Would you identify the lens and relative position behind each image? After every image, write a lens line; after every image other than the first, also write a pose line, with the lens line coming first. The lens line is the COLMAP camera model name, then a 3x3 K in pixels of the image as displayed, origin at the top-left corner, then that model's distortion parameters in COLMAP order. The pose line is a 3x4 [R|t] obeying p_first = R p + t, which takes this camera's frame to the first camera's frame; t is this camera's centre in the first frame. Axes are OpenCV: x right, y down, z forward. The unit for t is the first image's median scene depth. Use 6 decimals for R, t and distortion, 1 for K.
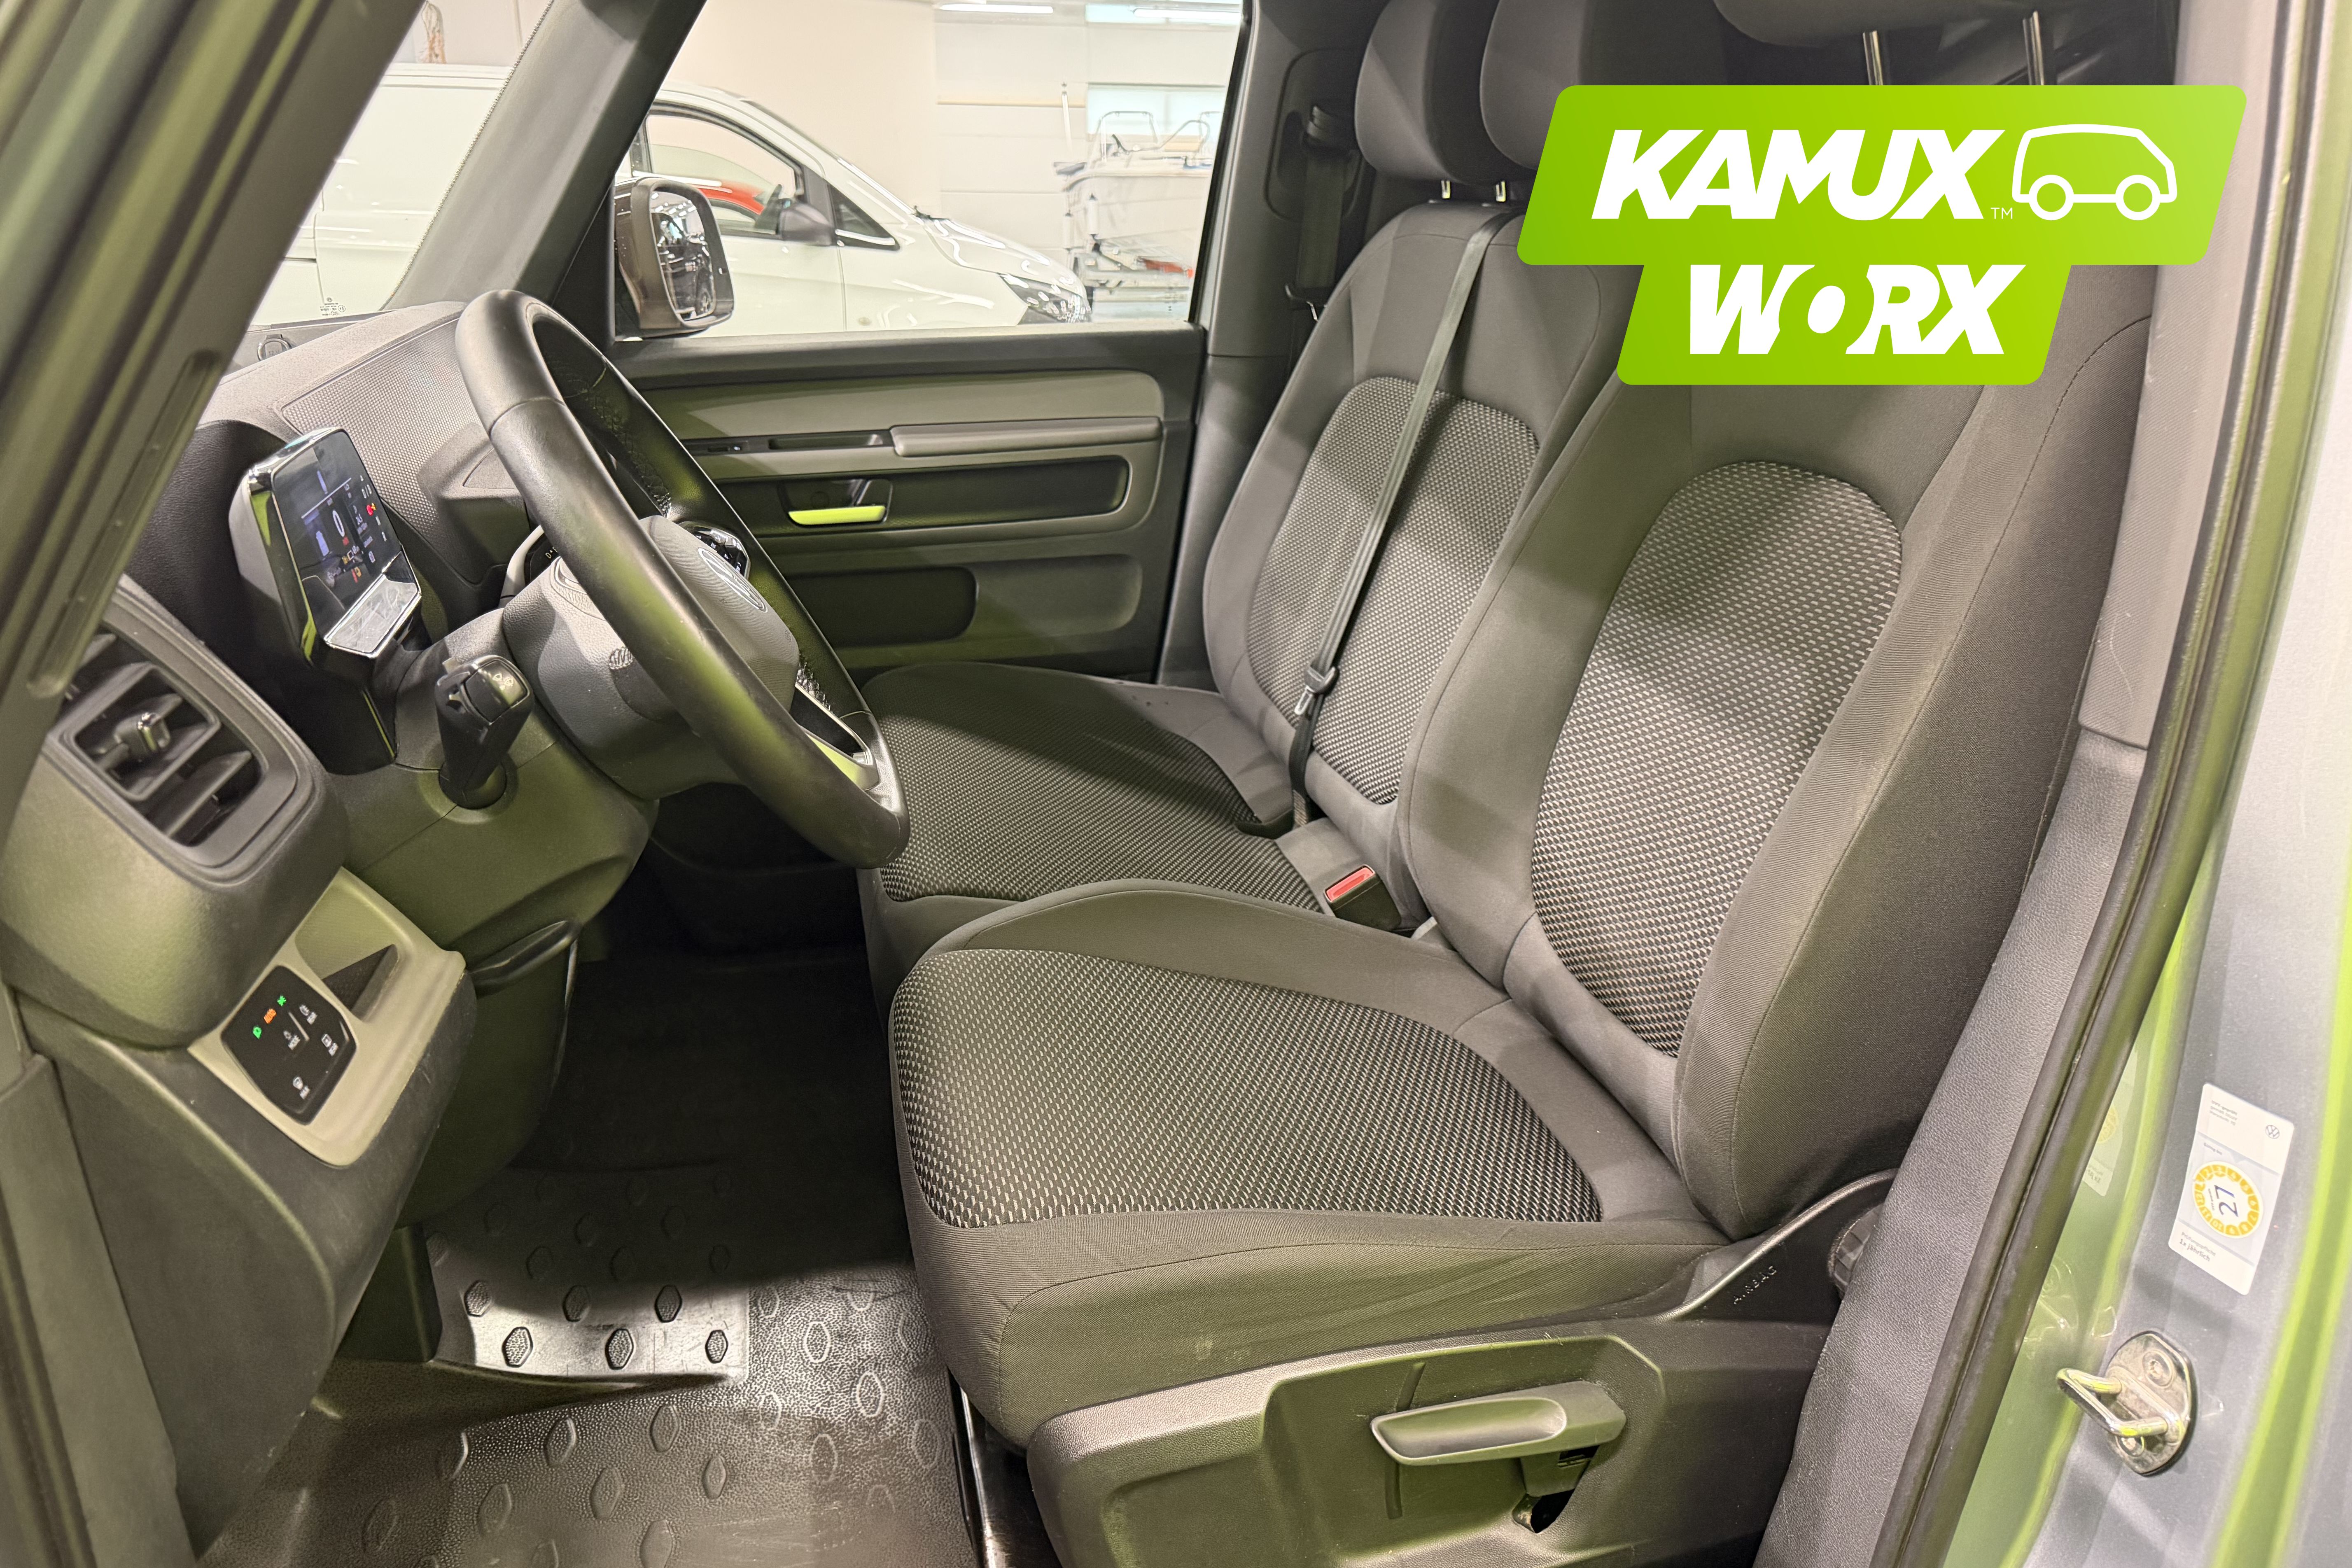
lens RADIAL K [[1628.3, 0, 1180.4], [0, 1628.3, 785.5], [0, 0, 1]] dist [0.088030, -0.116847]
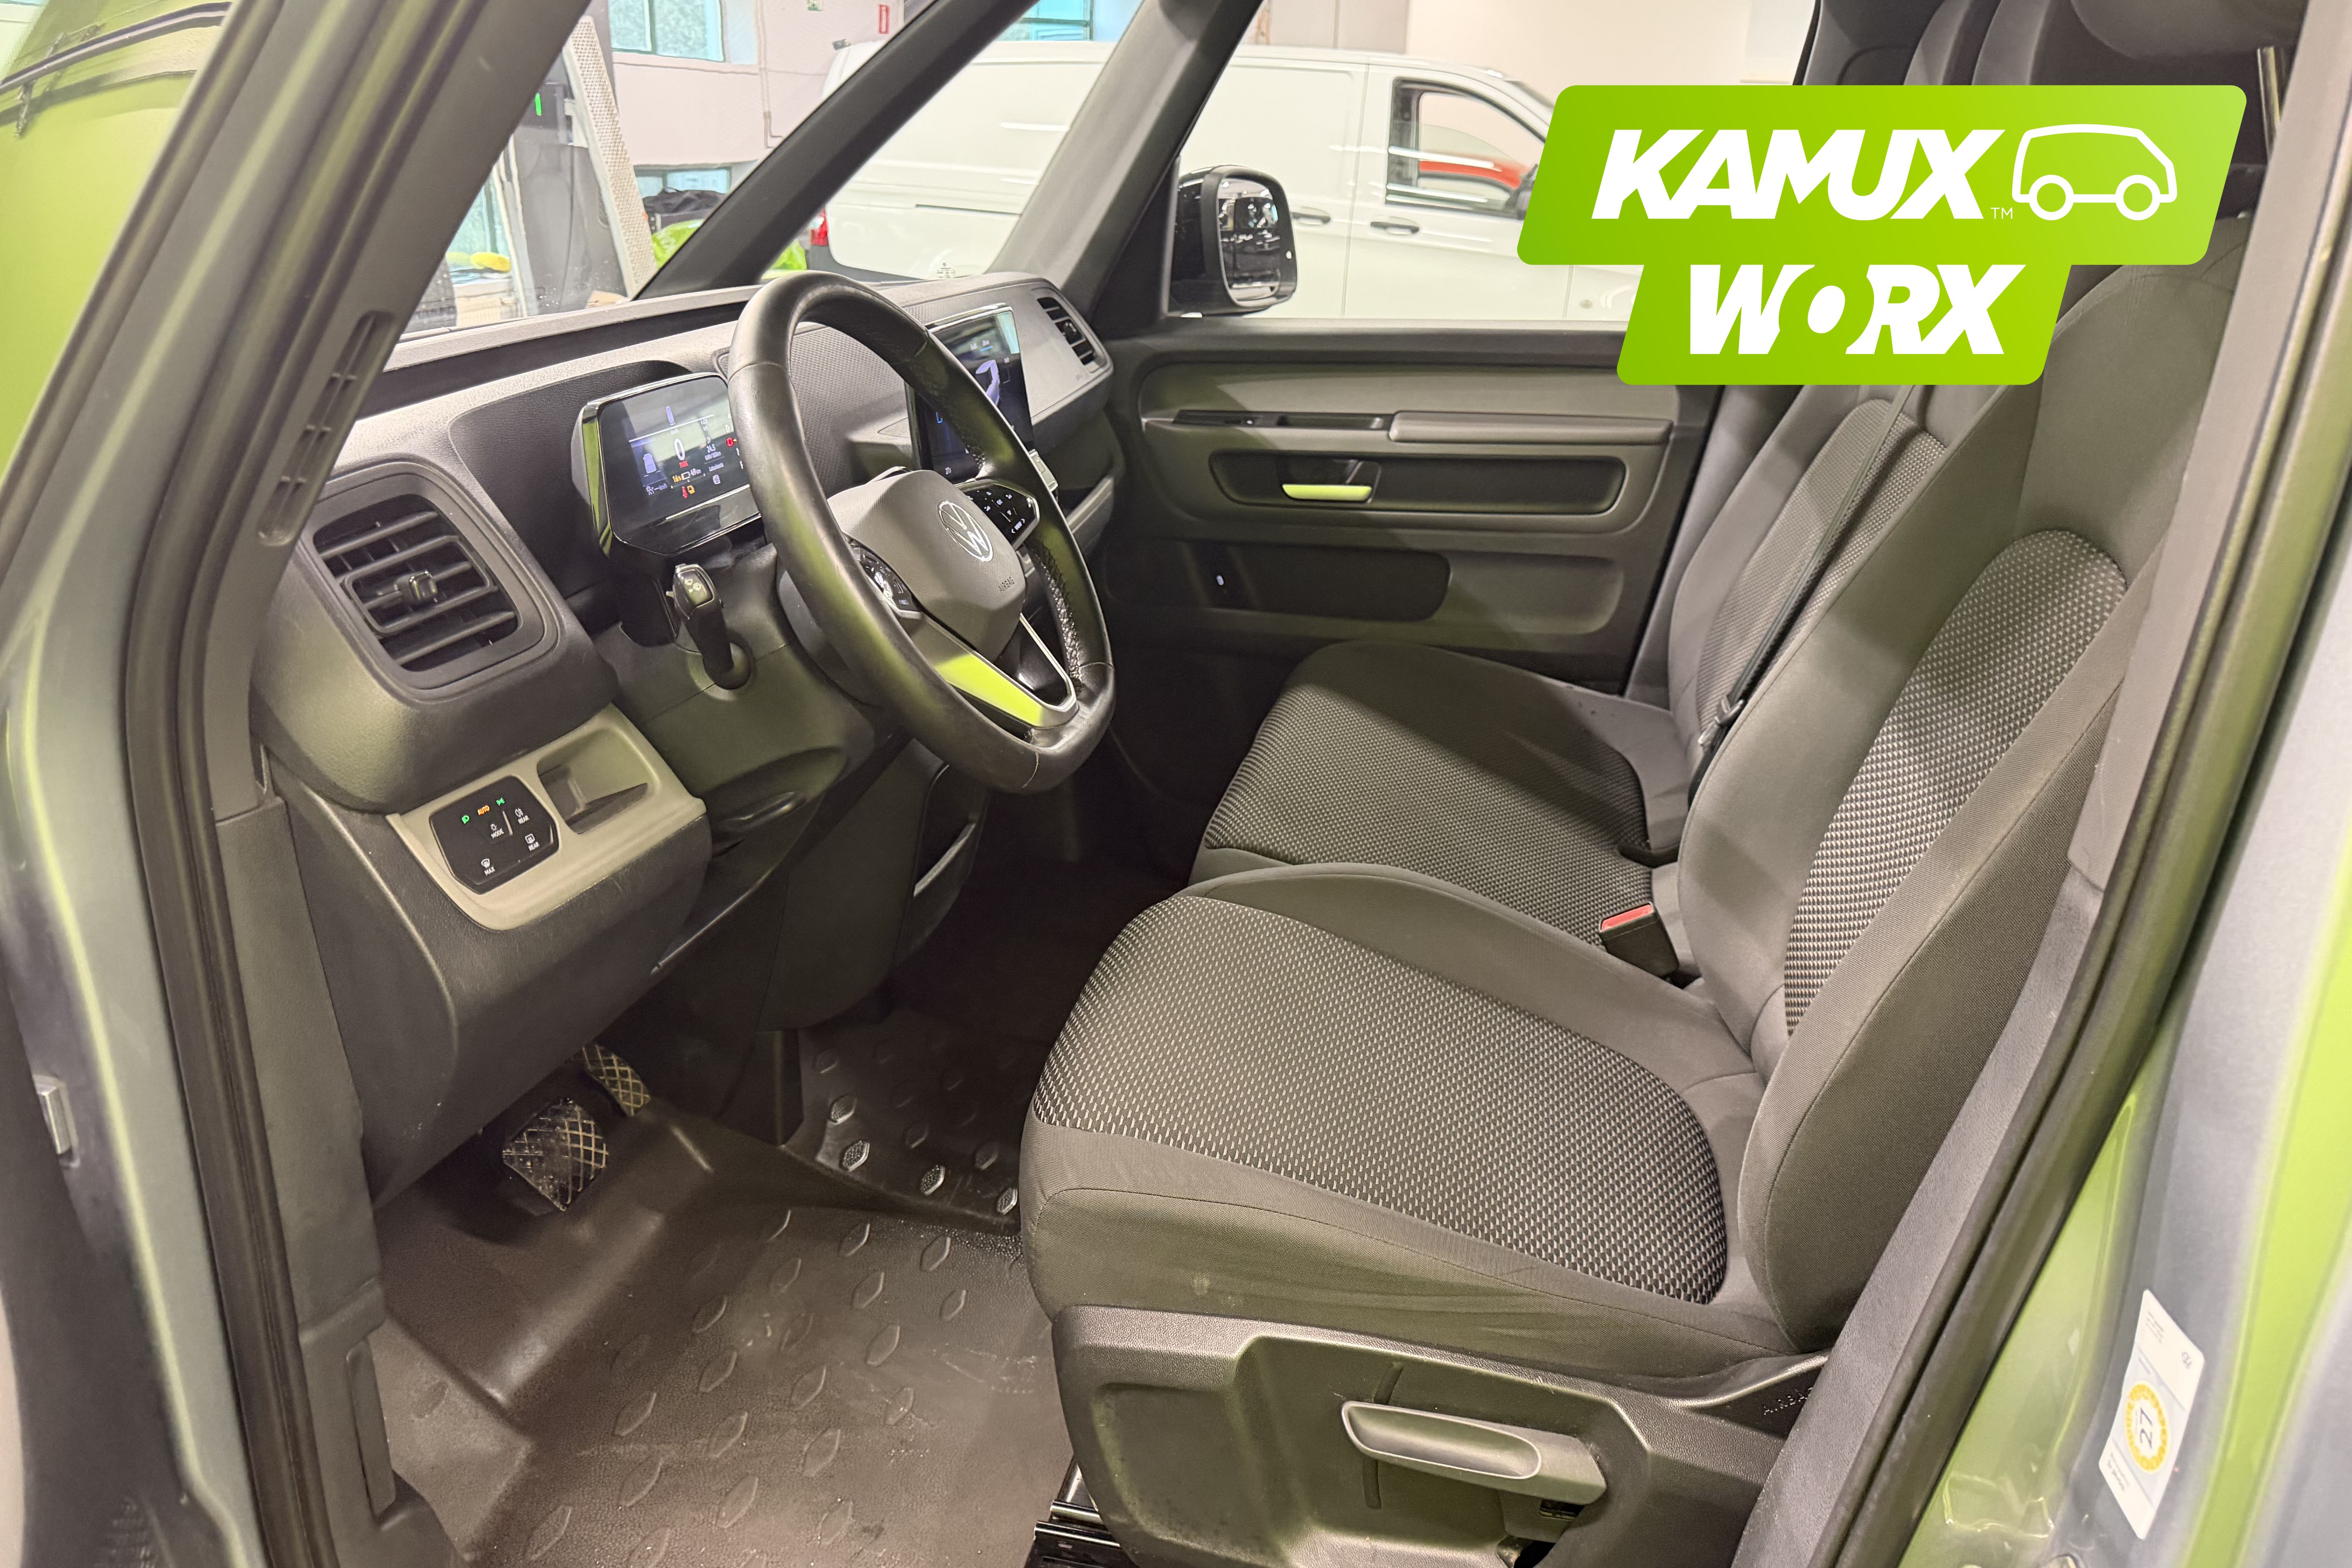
lens RADIAL K [[1618.6, 0, 1173.8], [0, 1618.6, 792.6], [0, 0, 1]] dist [0.097927, -0.109853]
pose [[0.905078, 0.174732, -0.387689, 0.340969], [-0.168141, 0.984435, 0.051153, -0.026465], [0.390592, 0.018889, 0.920370, -0.000565]]
